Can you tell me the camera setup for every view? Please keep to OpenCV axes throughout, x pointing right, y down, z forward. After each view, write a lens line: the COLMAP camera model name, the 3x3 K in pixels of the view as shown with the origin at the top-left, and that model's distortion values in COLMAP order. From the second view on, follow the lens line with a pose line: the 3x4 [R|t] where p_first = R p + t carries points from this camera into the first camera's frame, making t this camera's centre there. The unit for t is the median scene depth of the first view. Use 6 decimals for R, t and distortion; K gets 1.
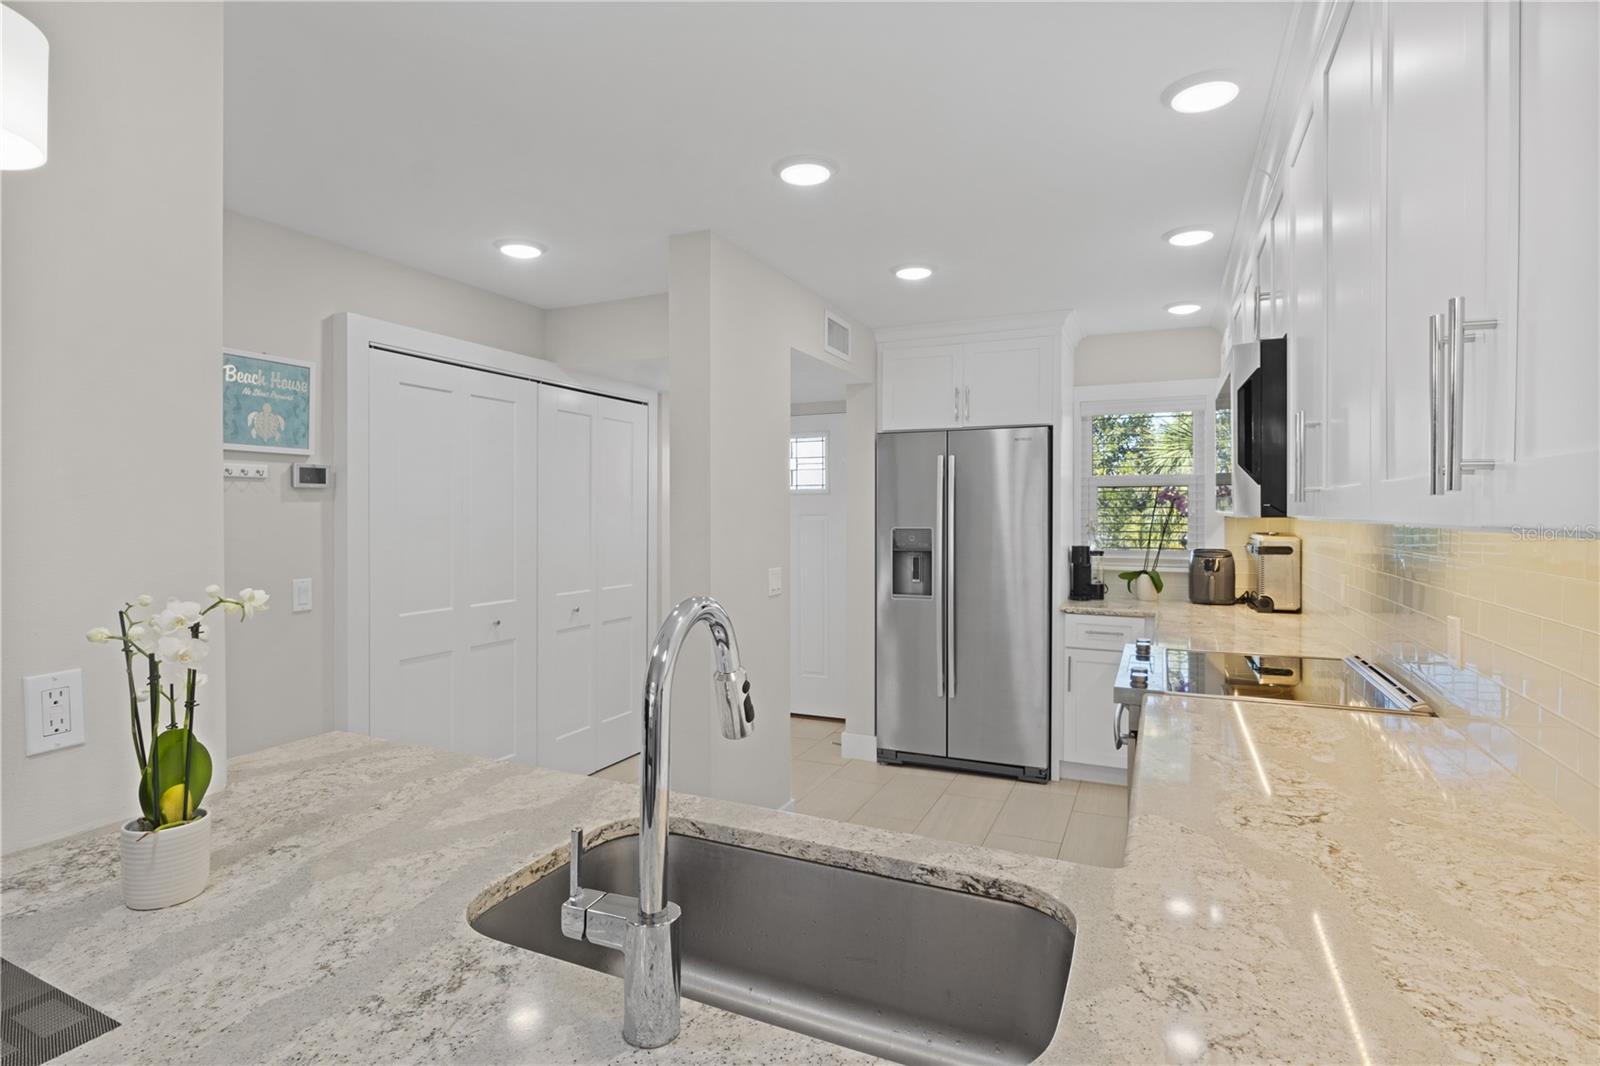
lens RADIAL K [[805.2, 0, 794.1], [0, 805.2, 508.9], [0, 0, 1]] dist [-0.015467, -0.000074]
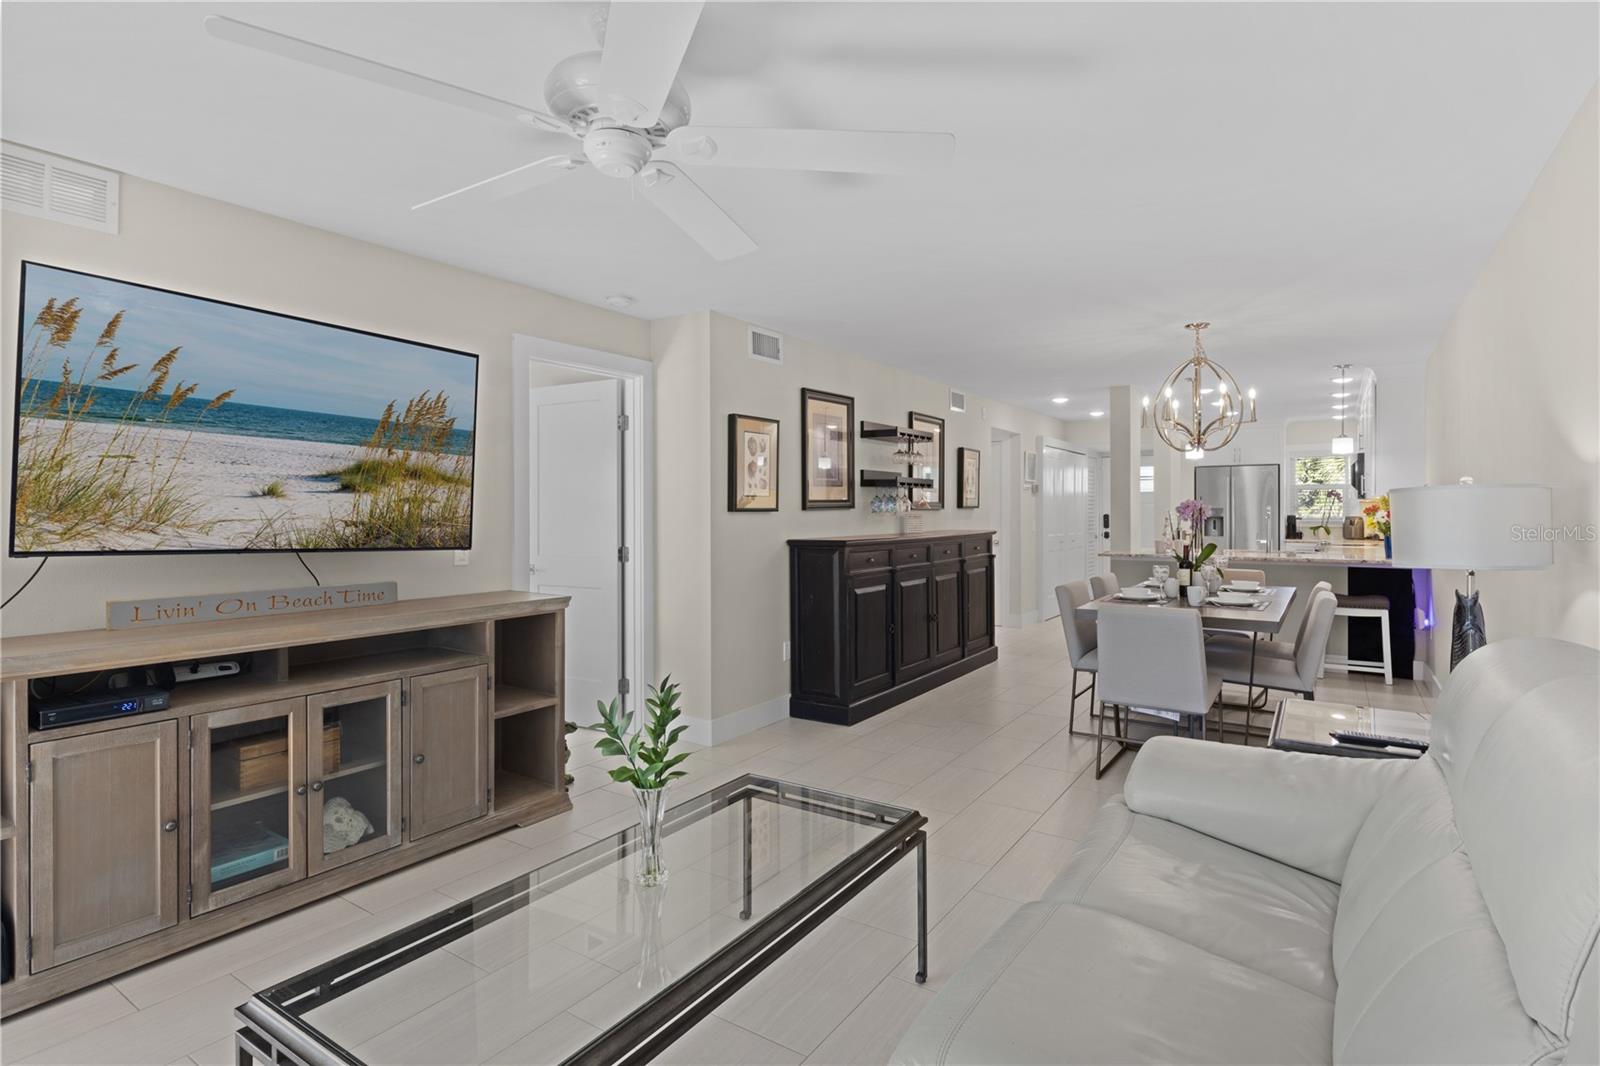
lens RADIAL K [[798.1, 0, 795.5], [0, 798.1, 516.8], [0, 0, 1]] dist [-0.007922, 0.001081]
pose [[0.986809, -0.000257, -0.161888, -0.707646], [0.002038, 0.999939, 0.010837, 0.023579], [0.161875, -0.011024, 0.986750, -1.548486]]
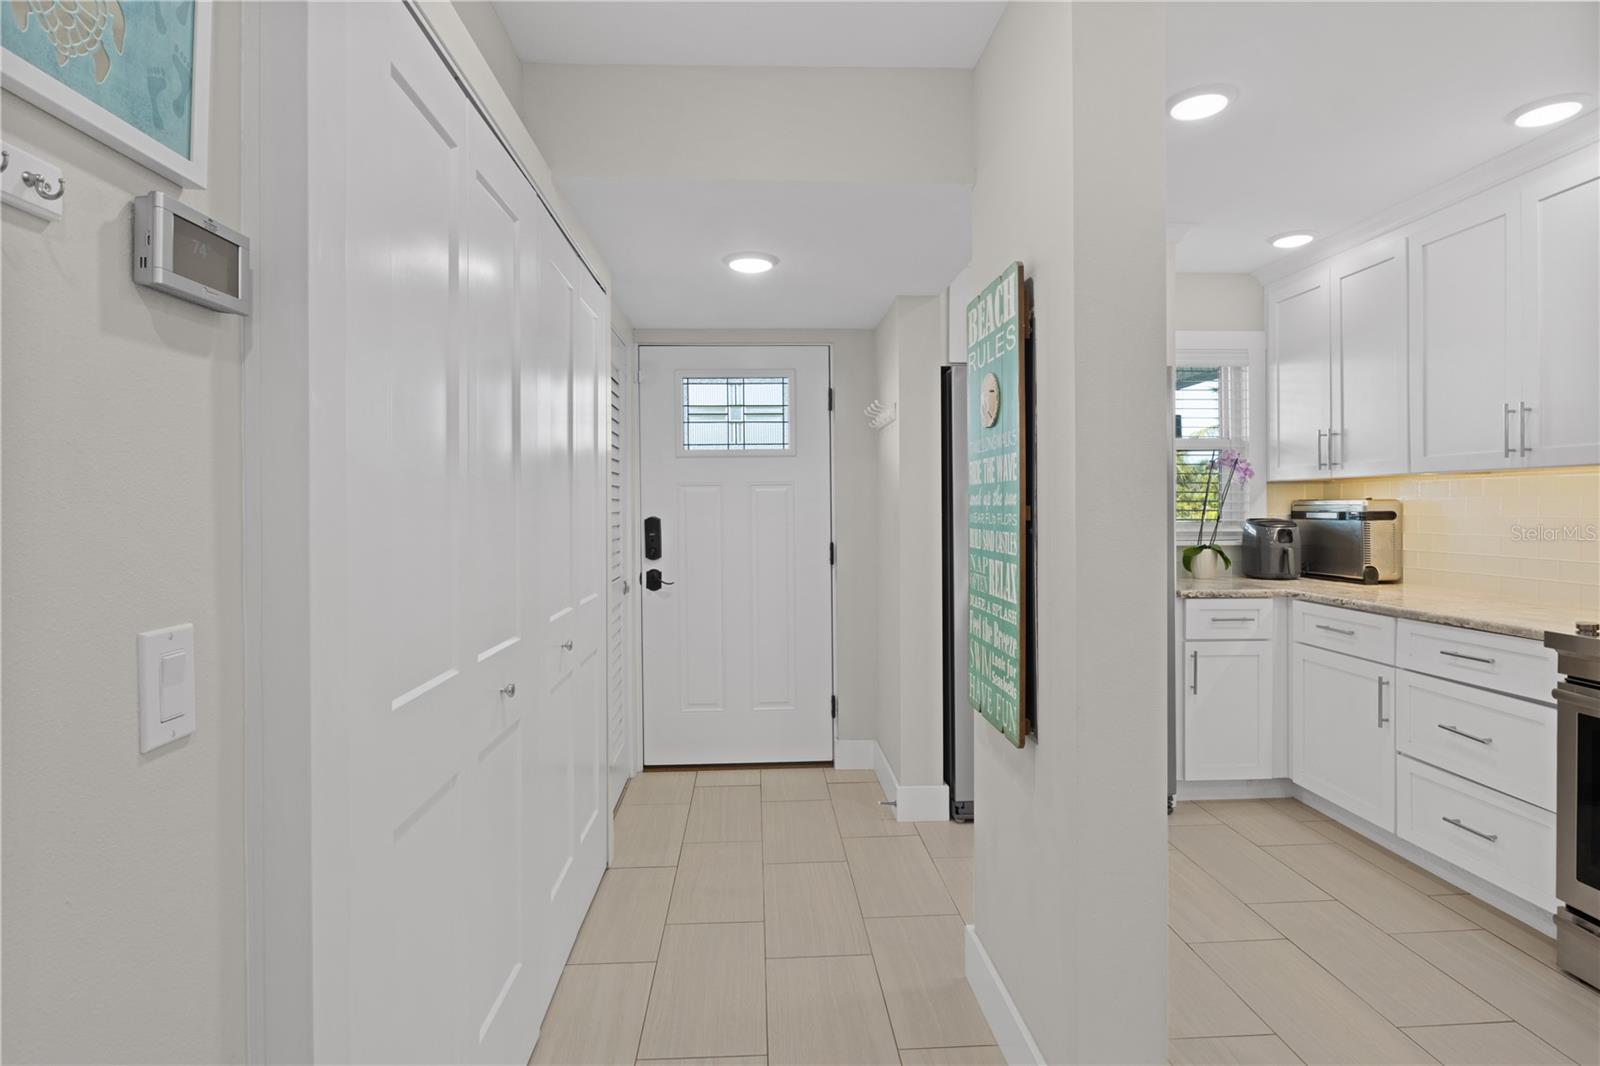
lens RADIAL K [[805.2, 0, 794.1], [0, 805.2, 508.9], [0, 0, 1]] dist [-0.015467, -0.000074]
pose [[0.884337, -0.006549, 0.466803, -0.381686], [0.004291, 0.999973, 0.005900, 0.031735], [-0.466829, -0.003215, 0.884342, 0.454431]]
